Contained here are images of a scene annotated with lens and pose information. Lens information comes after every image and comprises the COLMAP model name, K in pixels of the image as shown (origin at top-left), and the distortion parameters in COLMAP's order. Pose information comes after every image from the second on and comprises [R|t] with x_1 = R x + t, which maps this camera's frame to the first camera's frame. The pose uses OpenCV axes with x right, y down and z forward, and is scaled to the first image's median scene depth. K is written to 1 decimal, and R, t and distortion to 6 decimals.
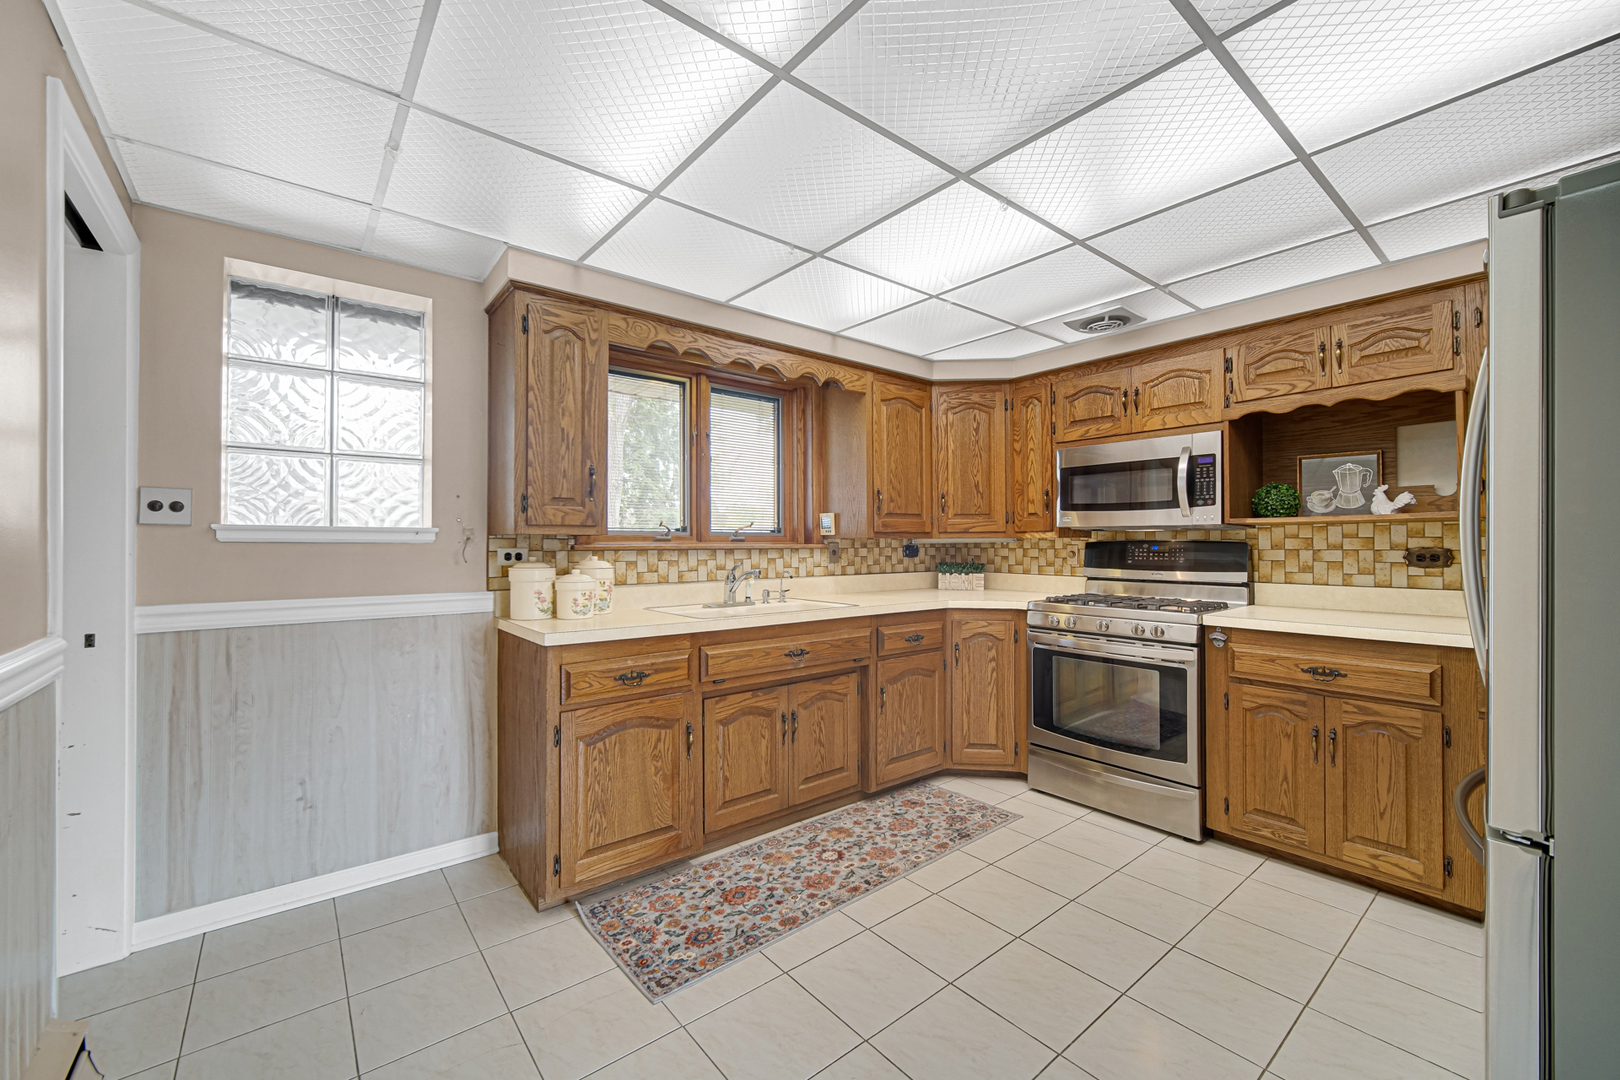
lens RADIAL K [[642.9, 0, 810.0], [0, 642.9, 540.0], [0, 0, 1]] dist [-0.000828, -0.000190]
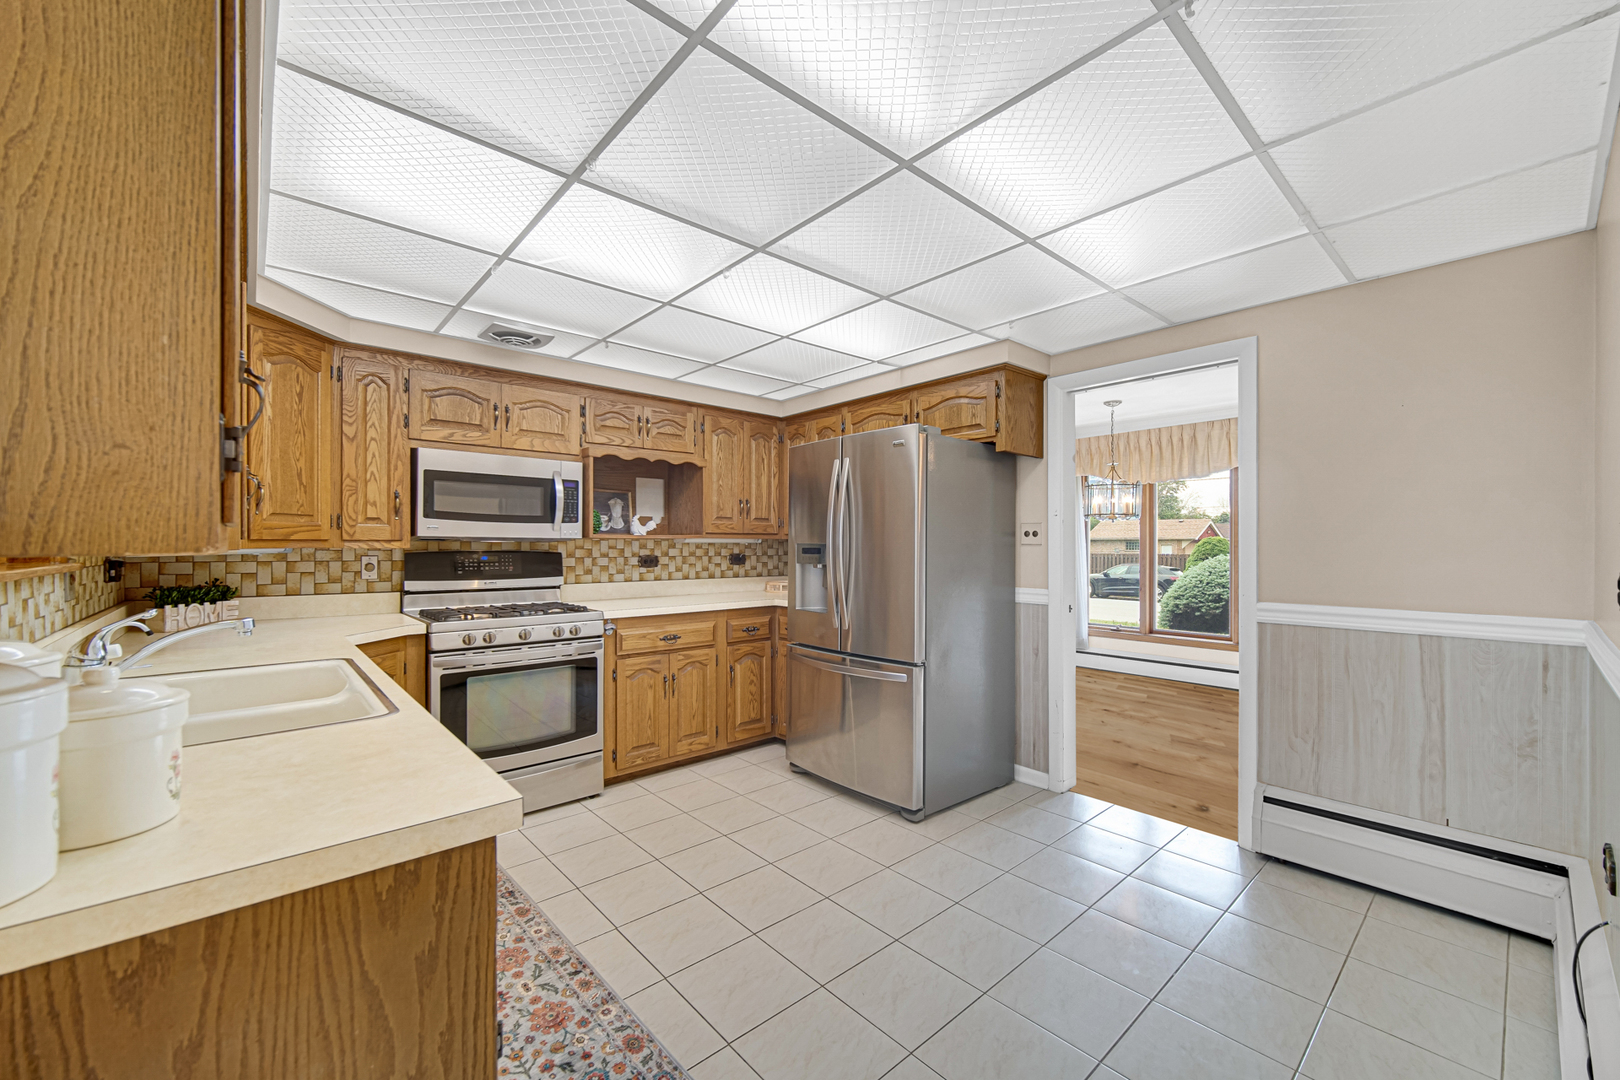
lens RADIAL K [[638.0, 0, 804.6], [0, 638.0, 550.3], [0, 0, 1]] dist [-0.001134, -0.000188]
pose [[-0.035007, -0.006114, 0.999368, -0.572261], [-0.006740, 0.999960, 0.005881, -0.010929], [-0.999364, -0.006529, -0.035047, 0.577645]]
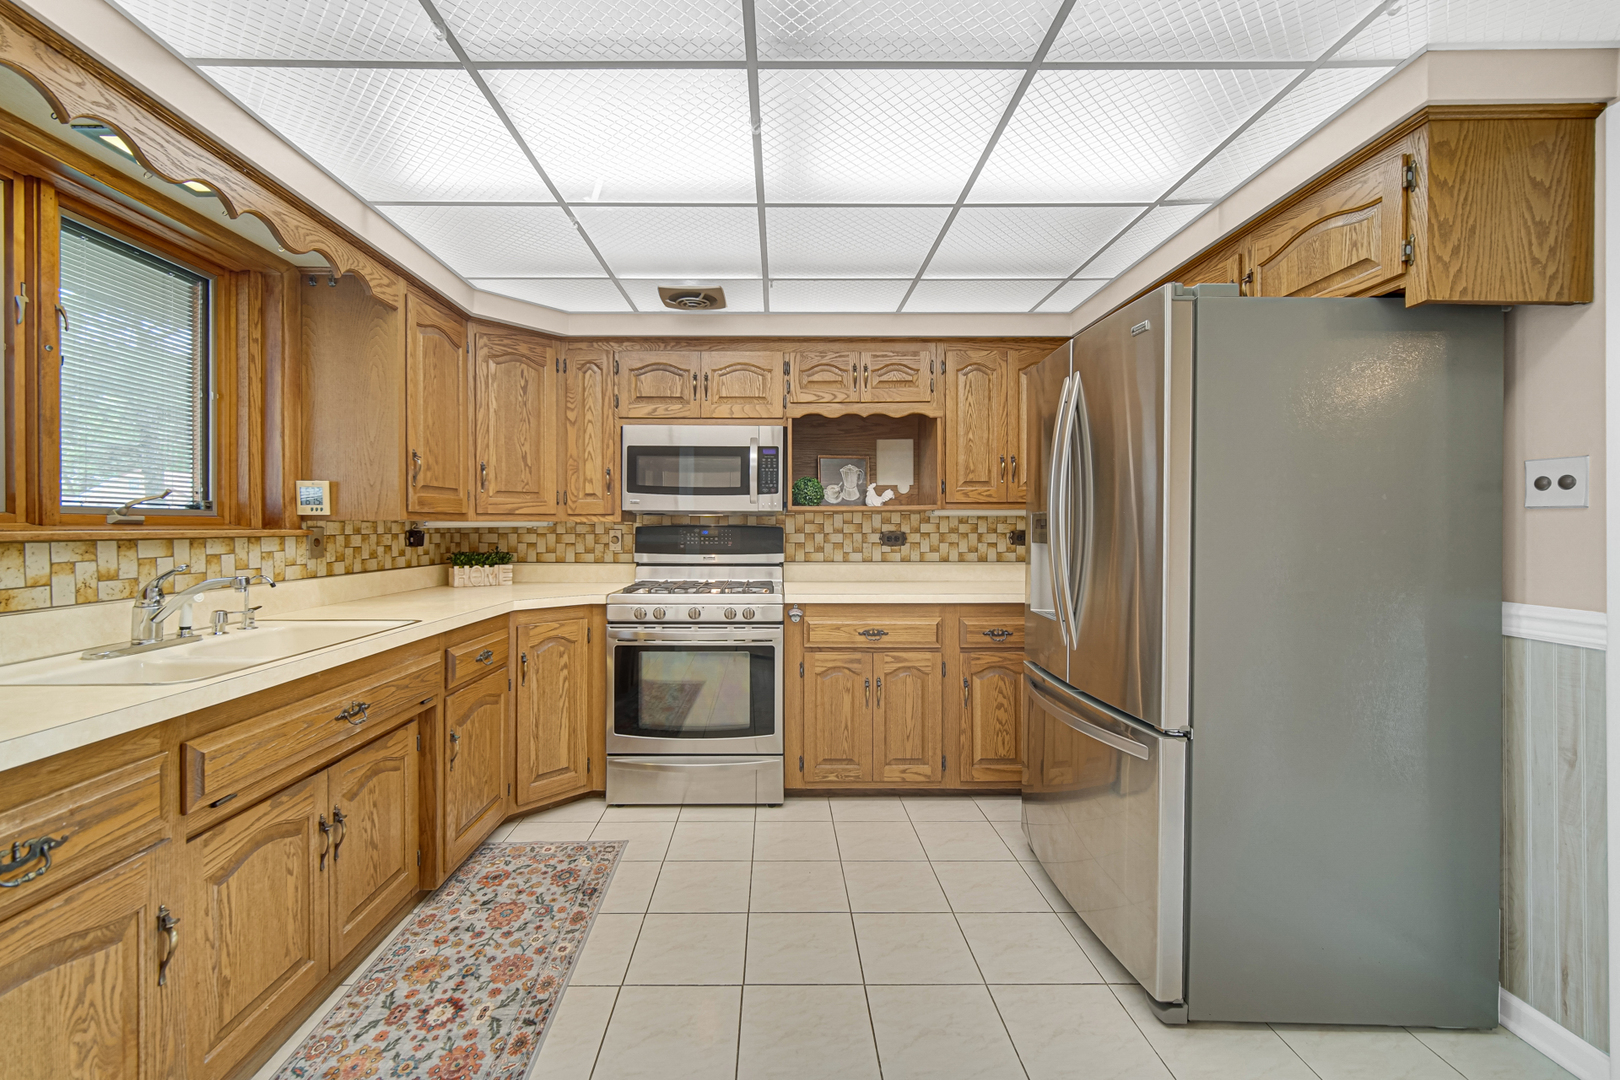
lens RADIAL K [[650.4, 0, 778.5], [0, 650.4, 529.8], [0, 0, 1]] dist [-0.001197, -0.000235]
pose [[0.631631, -0.002842, 0.775264, -0.218888], [-0.005149, 0.999956, 0.007862, -0.000707], [-0.775252, -0.008958, 0.631588, 0.280717]]
